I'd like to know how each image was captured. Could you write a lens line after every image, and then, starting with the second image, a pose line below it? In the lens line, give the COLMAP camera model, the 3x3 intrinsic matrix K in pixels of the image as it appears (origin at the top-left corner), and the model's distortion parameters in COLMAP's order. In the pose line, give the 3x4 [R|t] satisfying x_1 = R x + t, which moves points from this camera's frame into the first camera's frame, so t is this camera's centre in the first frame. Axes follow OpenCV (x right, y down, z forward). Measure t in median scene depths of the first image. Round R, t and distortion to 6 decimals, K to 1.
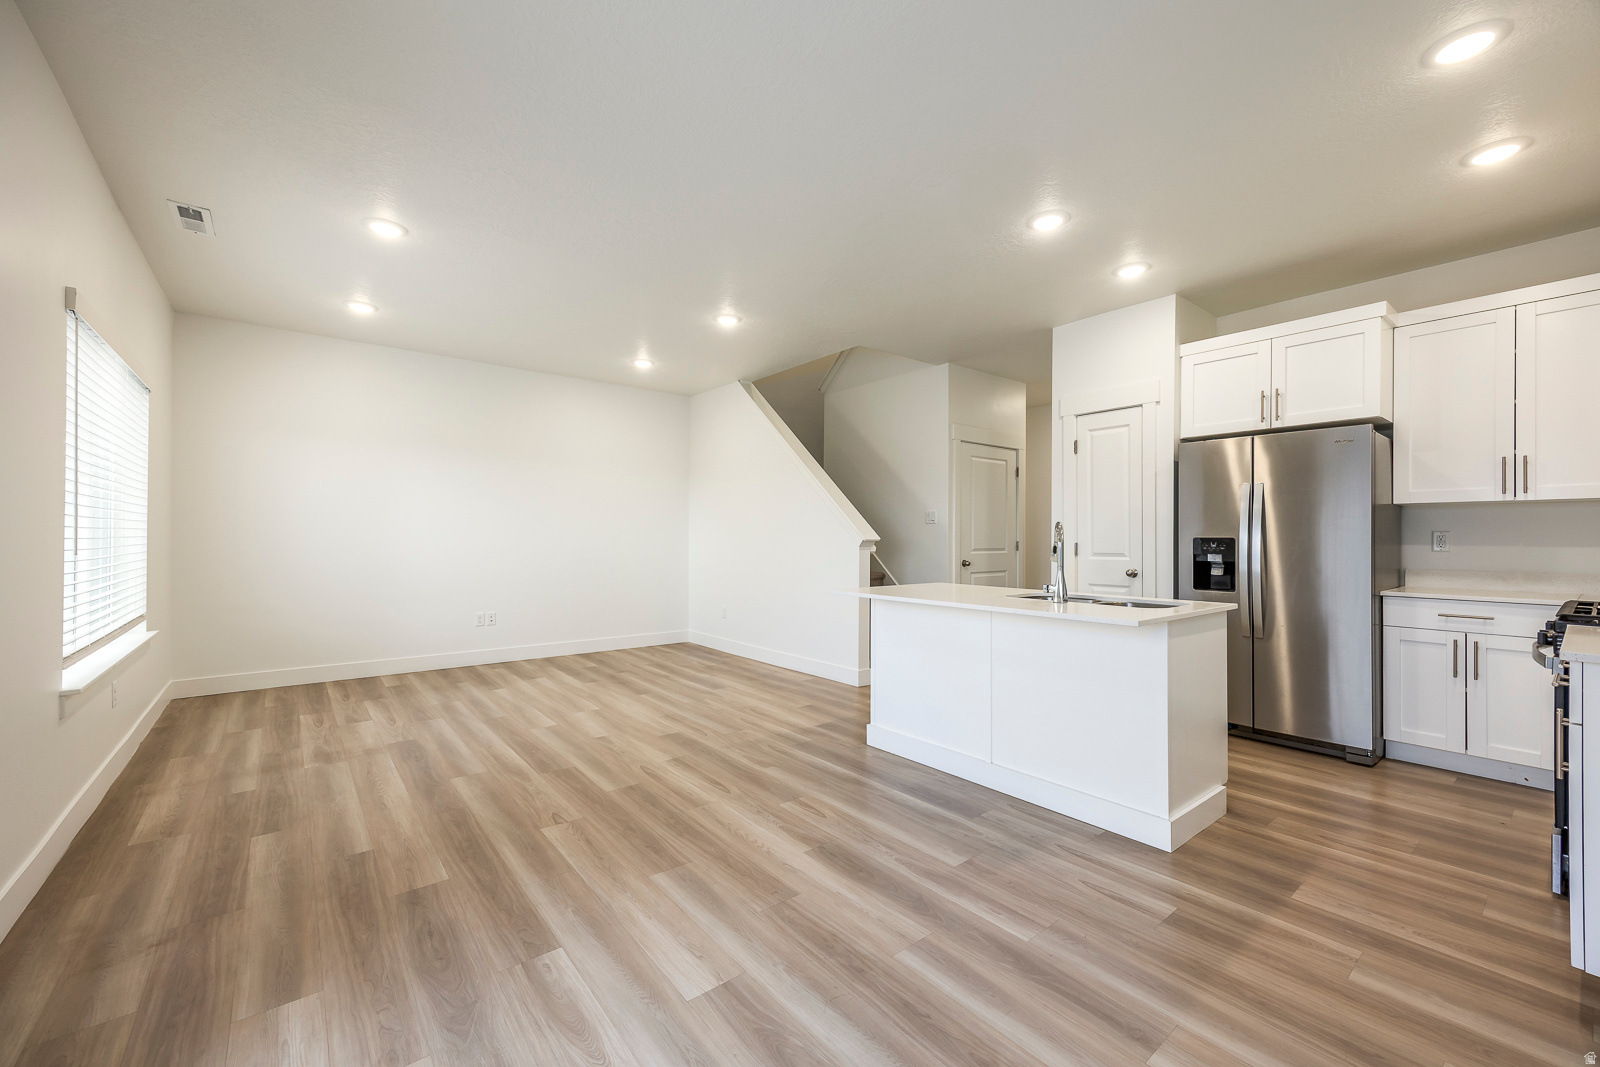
lens RADIAL K [[631.2, 0, 805.8], [0, 631.2, 534.4], [0, 0, 1]] dist [0.007311, -0.000602]
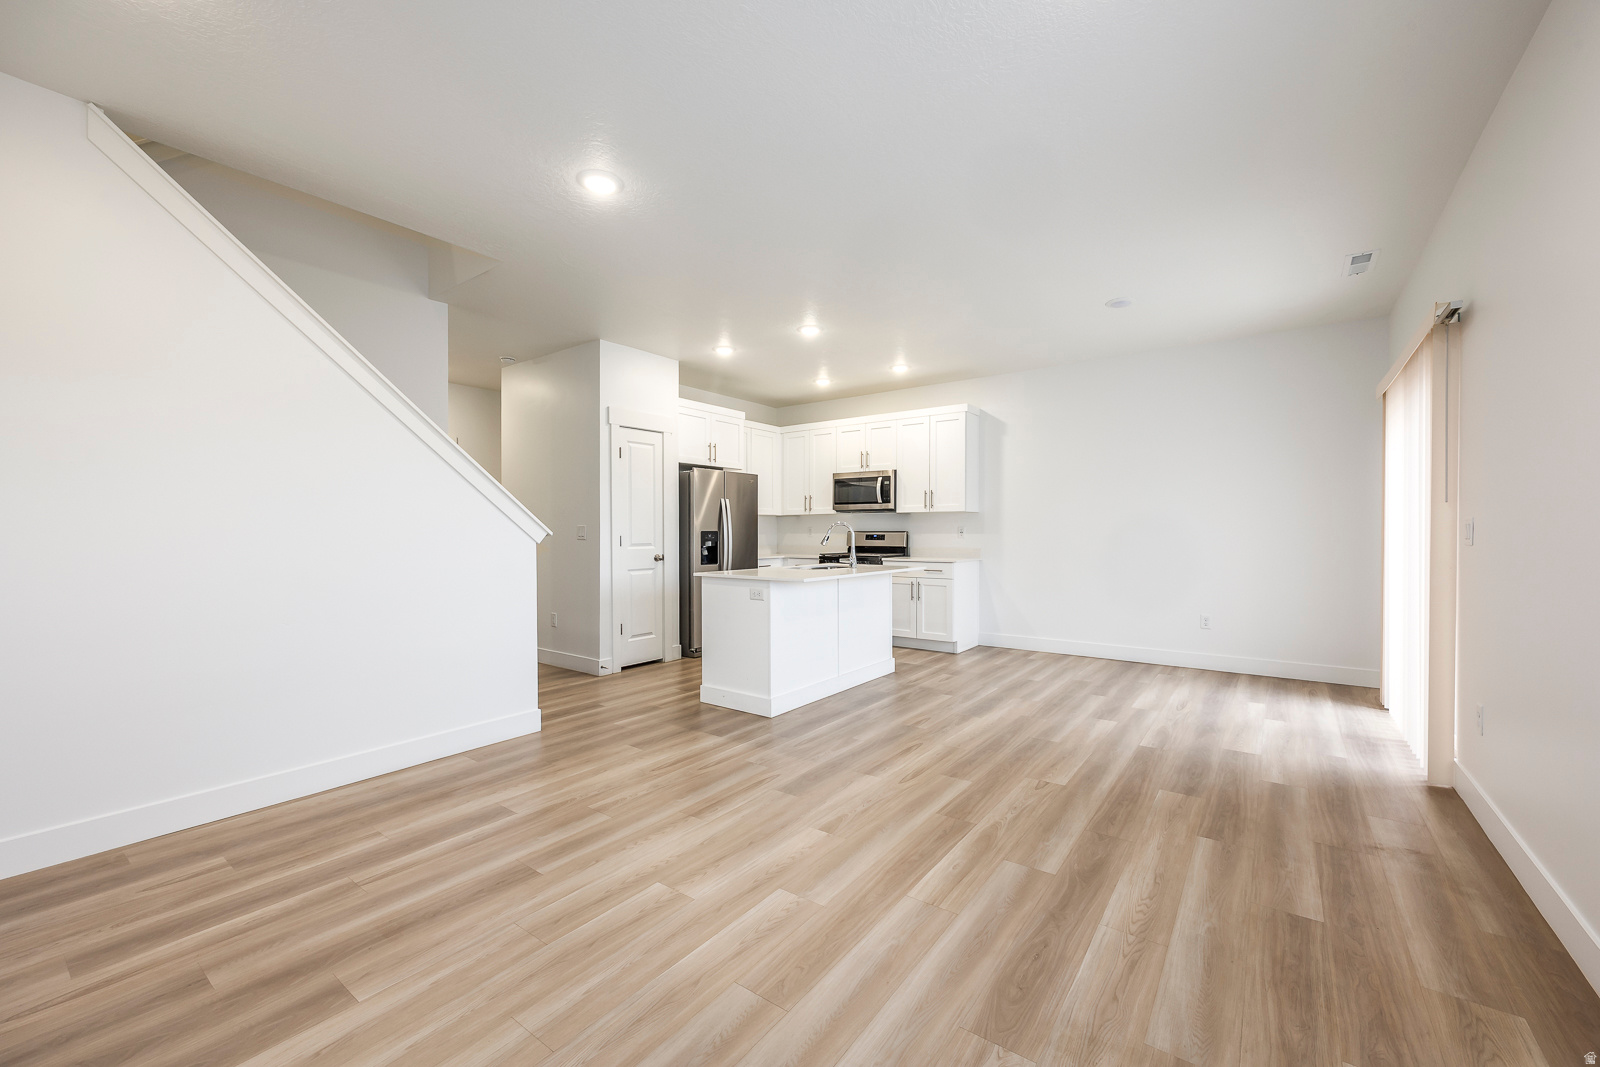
lens RADIAL K [[631.2, 0, 800.8], [0, 631.2, 533.0], [0, 0, 1]] dist [0.007311, -0.000602]
pose [[-0.235025, -0.003598, 0.971983, -1.099271], [-0.003274, 0.999990, 0.002910, 0.005786], [-0.971984, -0.002498, -0.235034, 1.344240]]
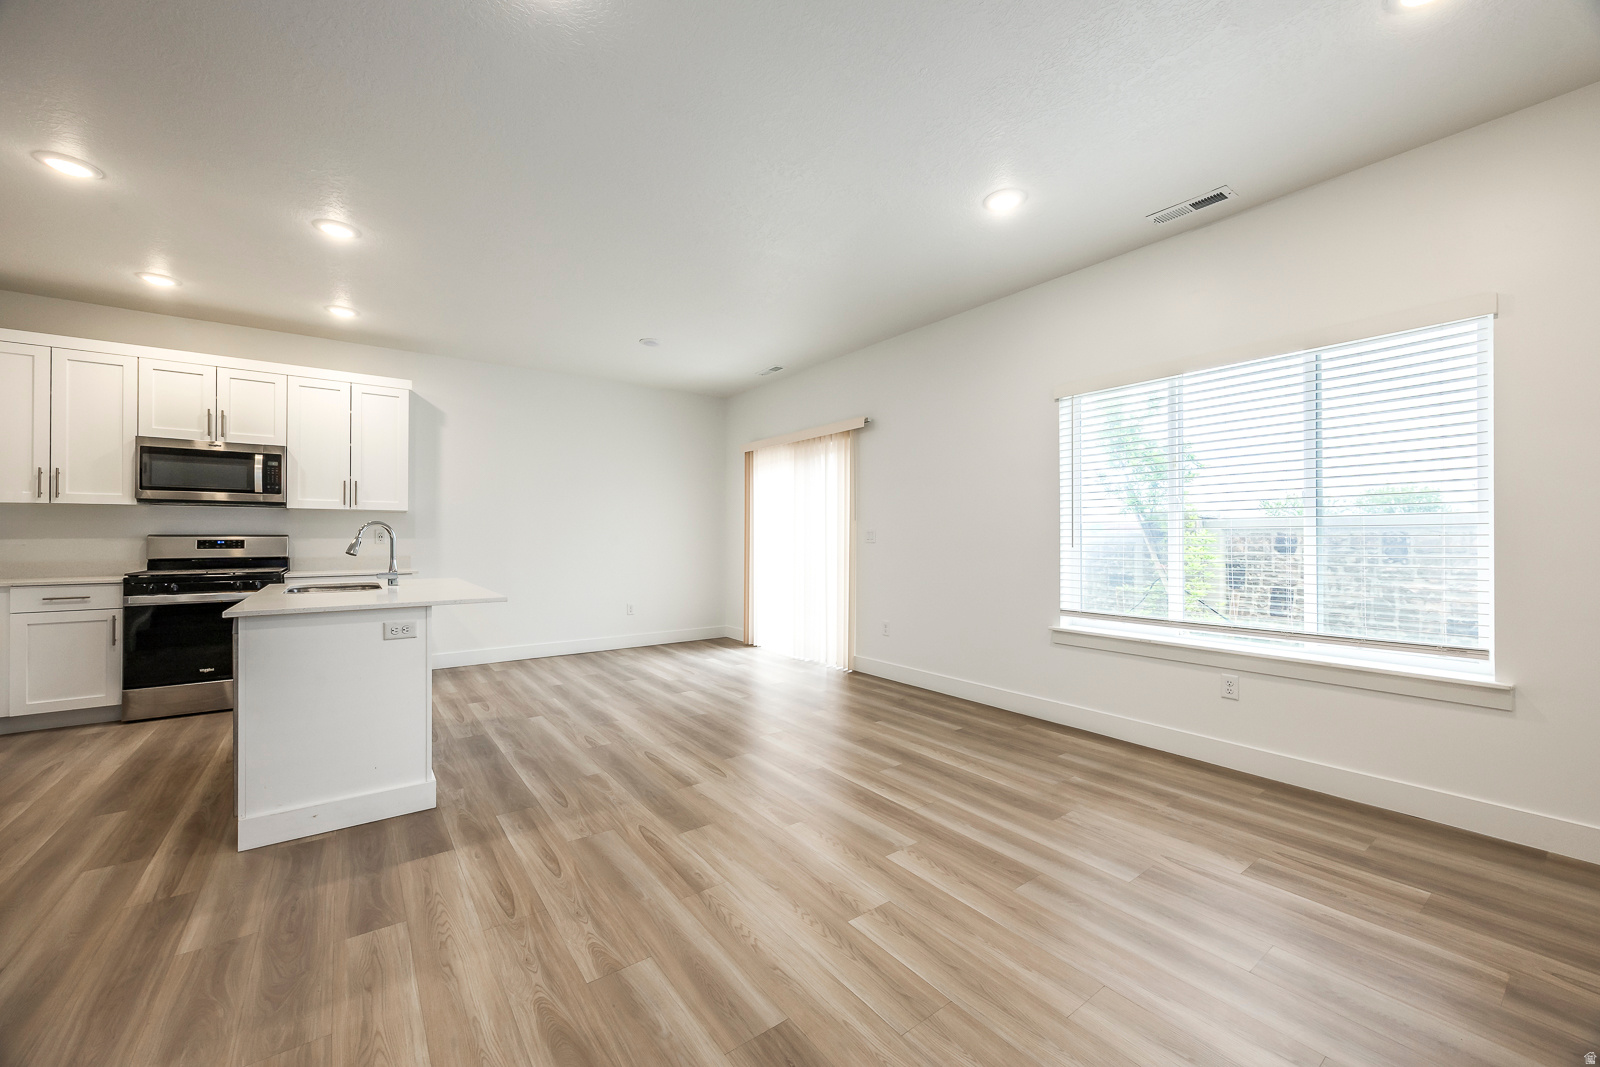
lens RADIAL K [[631.2, 0, 801.6], [0, 631.2, 533.3], [0, 0, 1]] dist [0.007311, -0.000602]
pose [[-0.998439, -0.001007, 0.055851, -0.422310], [-0.001581, 0.999946, -0.010237, 0.013849], [-0.055838, -0.010309, -0.998387, 1.924316]]
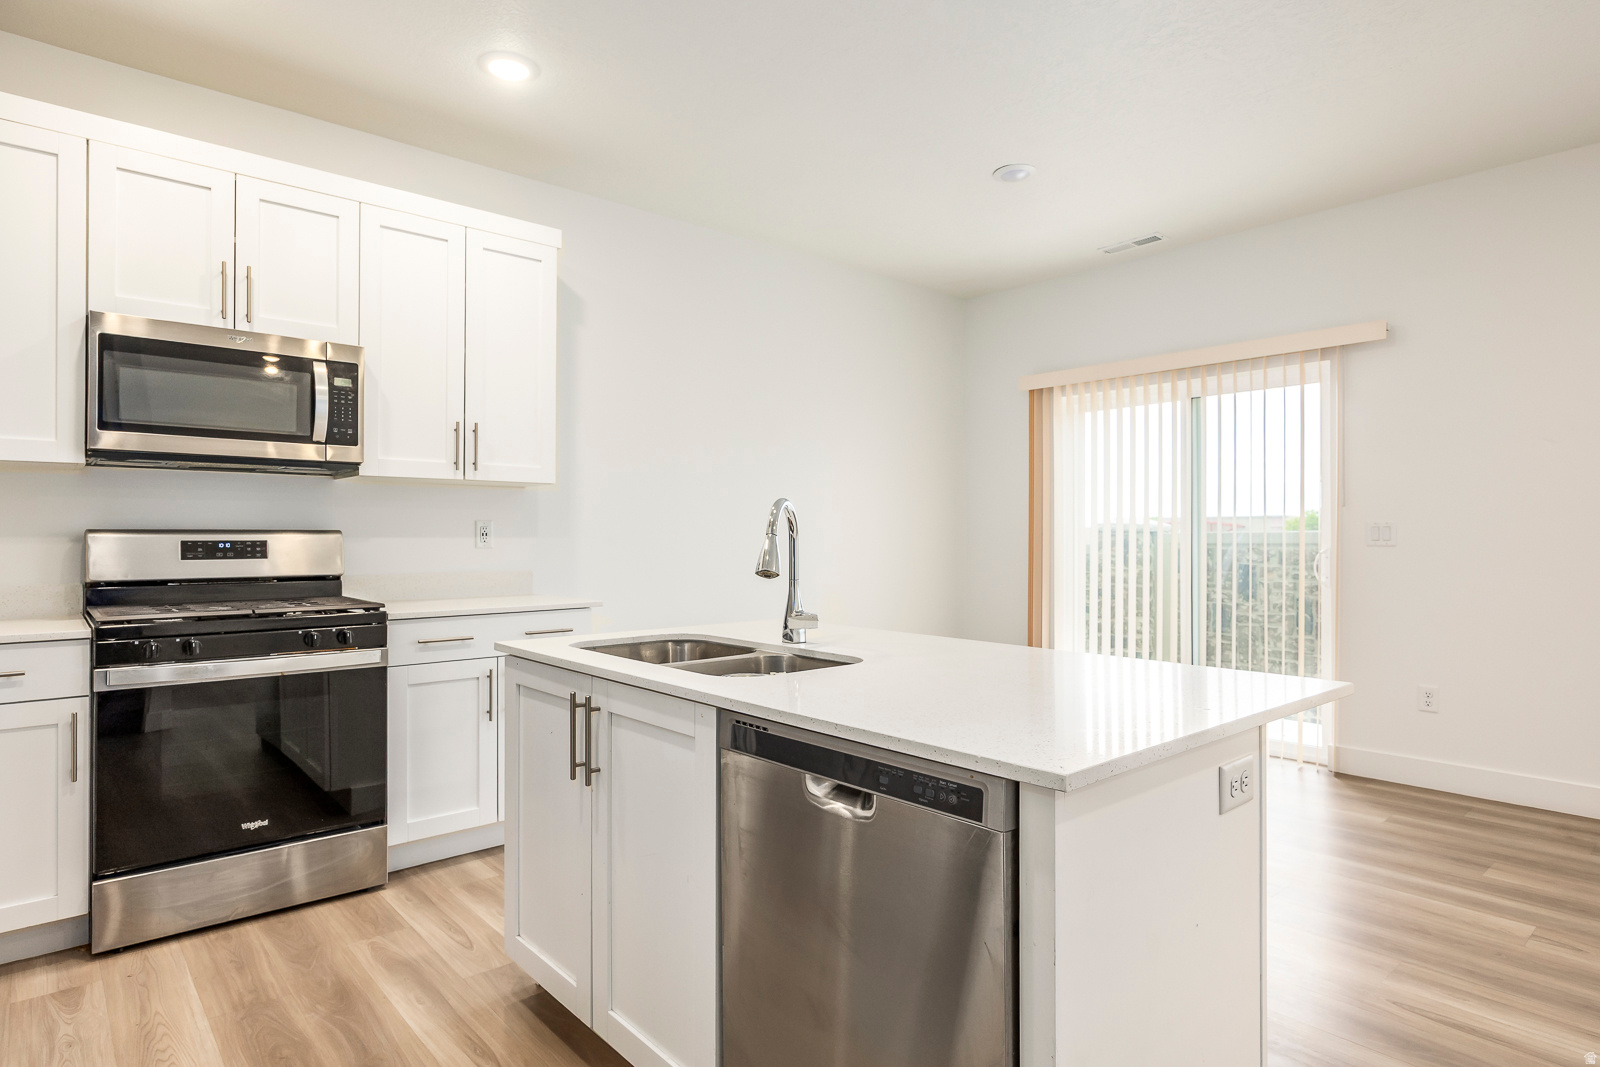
lens RADIAL K [[898.7, 0, 800.9], [0, 898.7, 529.8], [0, 0, 1]] dist [0.004410, 0.000533]
pose [[-0.999179, -0.002657, -0.040417, 0.374668], [-0.002207, 0.999935, -0.011184, 0.013931], [0.040444, -0.011085, -0.999120, 1.565613]]
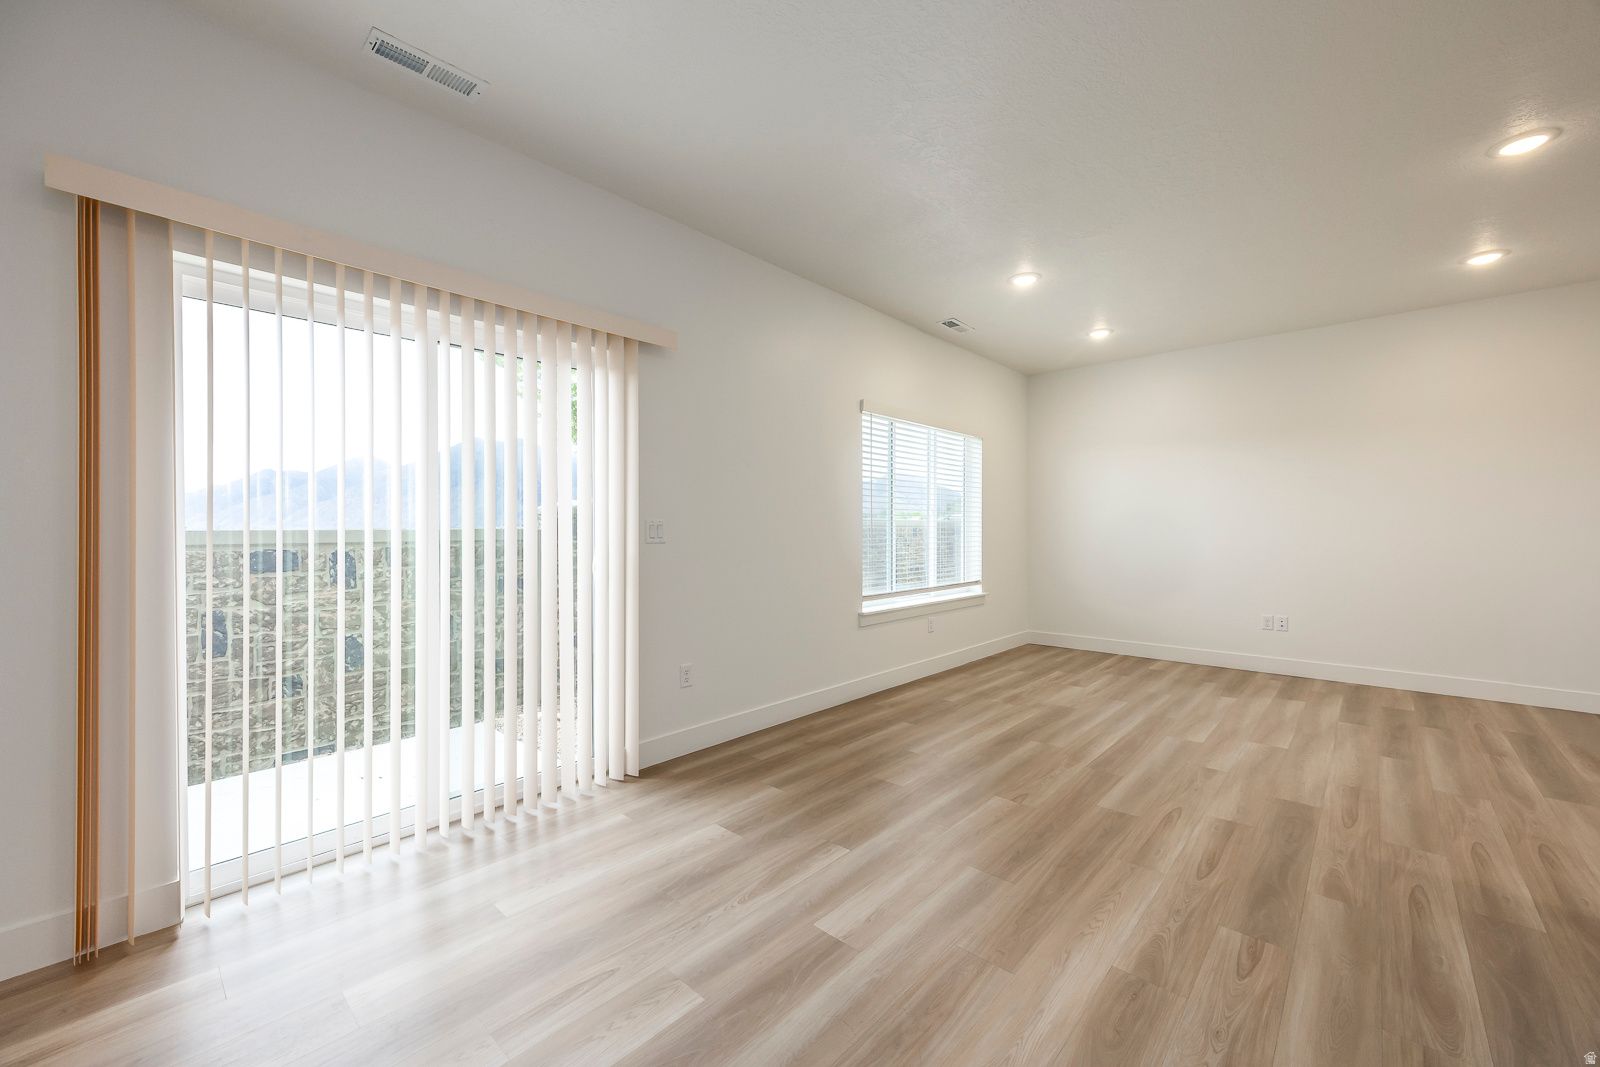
lens RADIAL K [[631.2, 0, 811.2], [0, 631.2, 526.9], [0, 0, 1]] dist [0.007311, -0.000602]
pose [[0.157139, -0.011301, -0.987512, 0.475005], [0.007928, 0.999917, -0.010181, 0.008176], [0.987545, -0.006229, 0.157215, 0.400601]]
